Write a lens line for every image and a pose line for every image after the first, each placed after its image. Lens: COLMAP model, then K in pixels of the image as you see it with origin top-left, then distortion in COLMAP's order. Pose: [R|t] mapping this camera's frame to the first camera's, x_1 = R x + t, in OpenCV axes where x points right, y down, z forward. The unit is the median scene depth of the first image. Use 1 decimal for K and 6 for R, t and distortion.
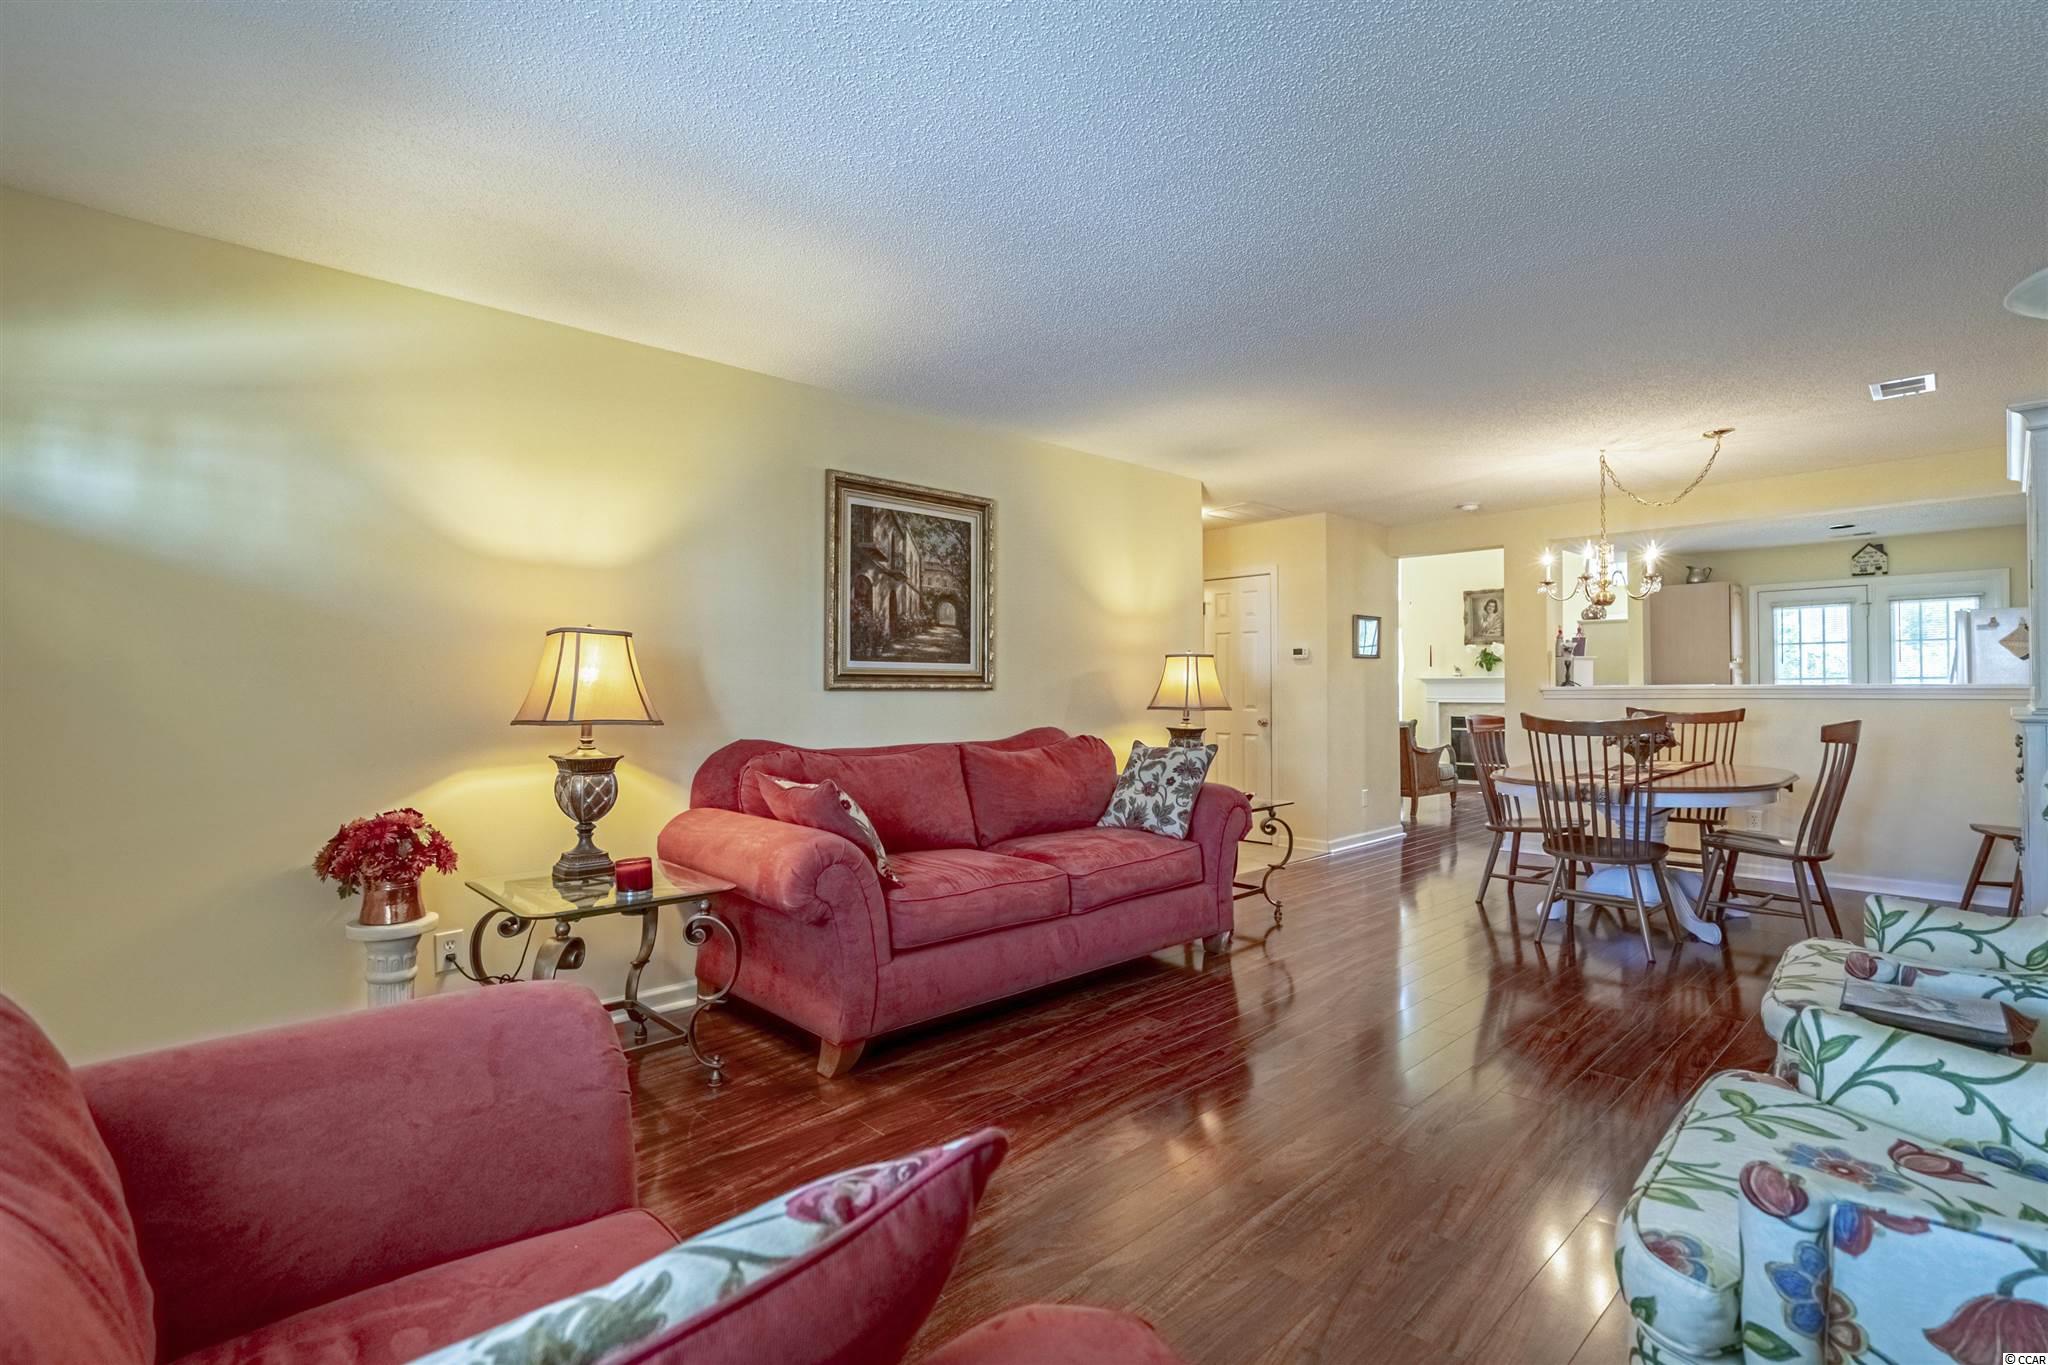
lens RADIAL K [[946.7, 0, 1028.2], [0, 946.7, 683.6], [0, 0, 1]] dist [0.001867, 0.001690]
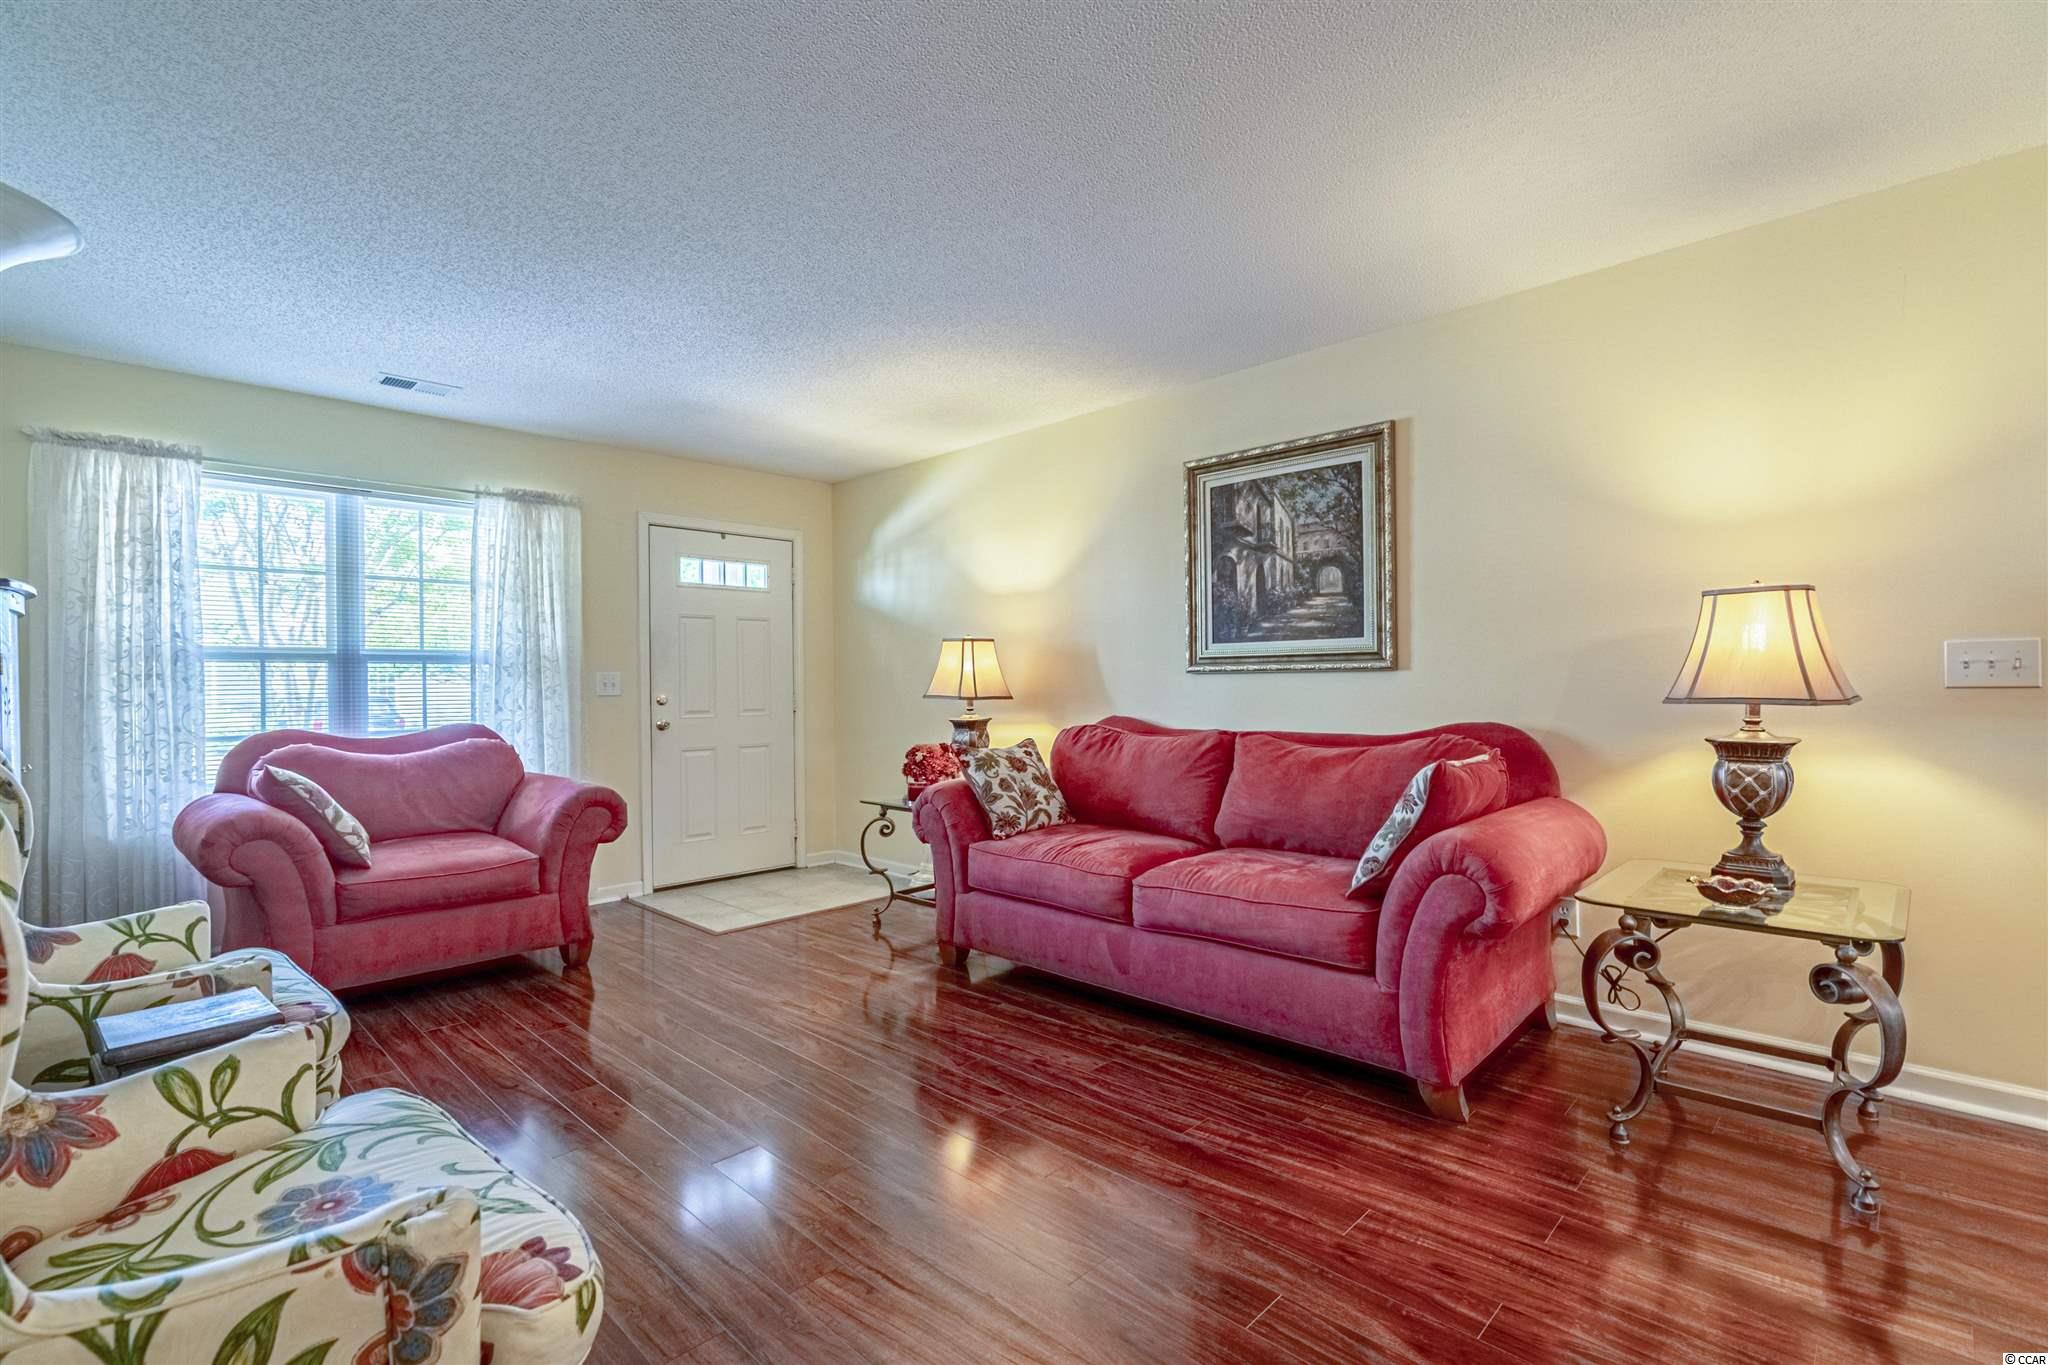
lens RADIAL K [[932.0, 0, 1017.9], [0, 932.0, 683.4], [0, 0, 1]] dist [-0.001531, -0.000024]
pose [[0.034716, 0.001857, -0.999395, 0.679590], [0.018612, 0.999824, 0.002504, 0.009919], [0.999224, -0.018687, 0.034676, 0.646435]]
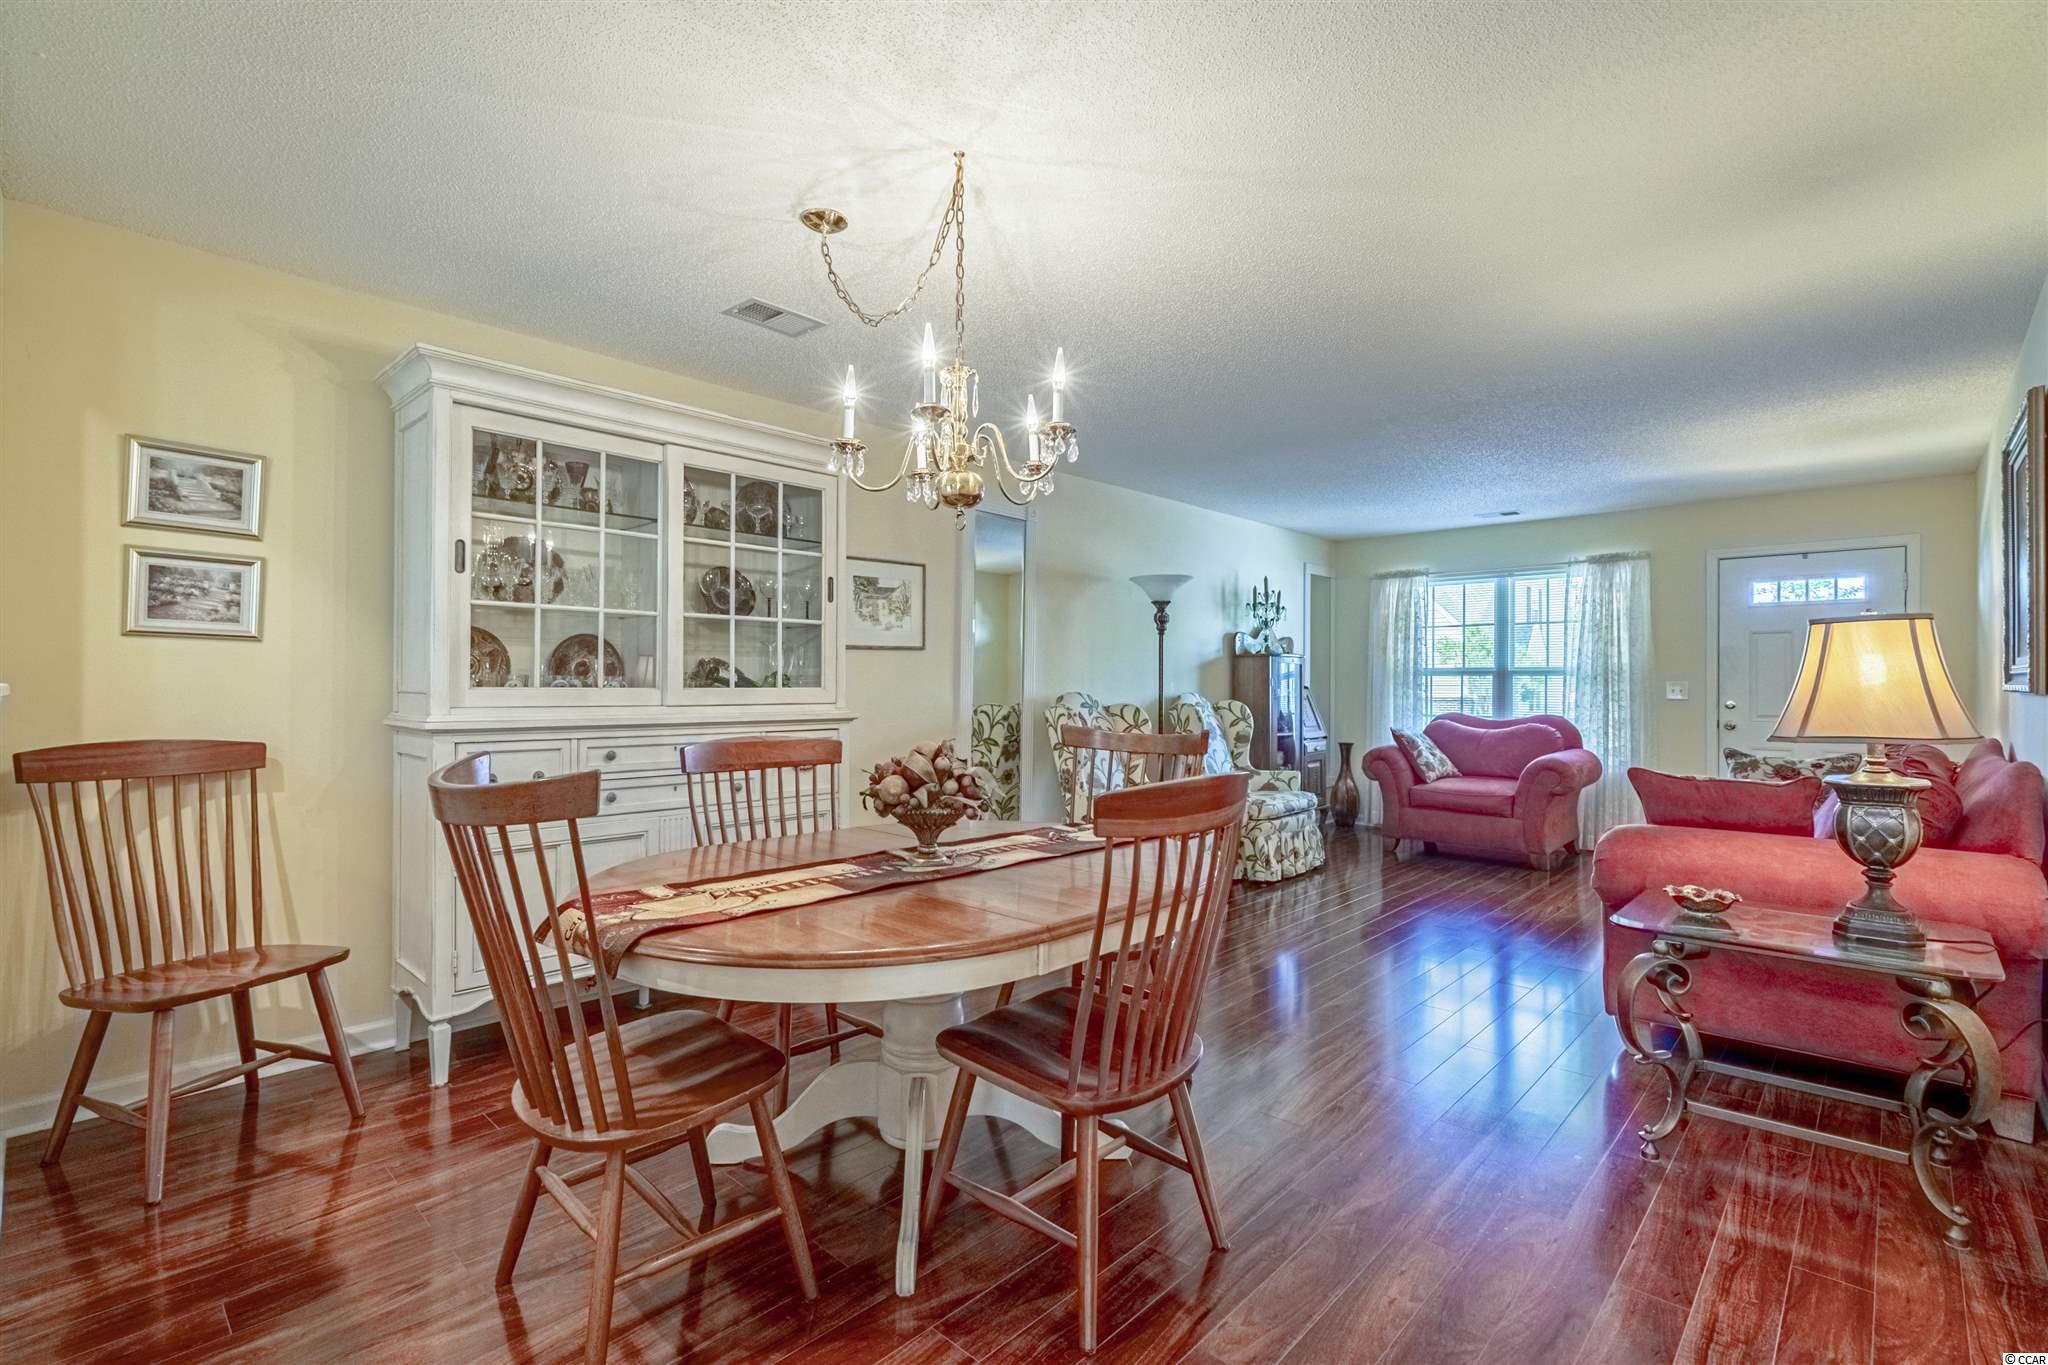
lens RADIAL K [[928.9, 0, 1020.3], [0, 928.9, 682.5], [0, 0, 1]] dist [-0.006212, 0.002238]
pose [[-0.998535, -0.000155, -0.054115, 0.634763], [0.000298, 0.999965, -0.008359, 0.003942], [0.054114, -0.008363, -0.998500, 1.520043]]
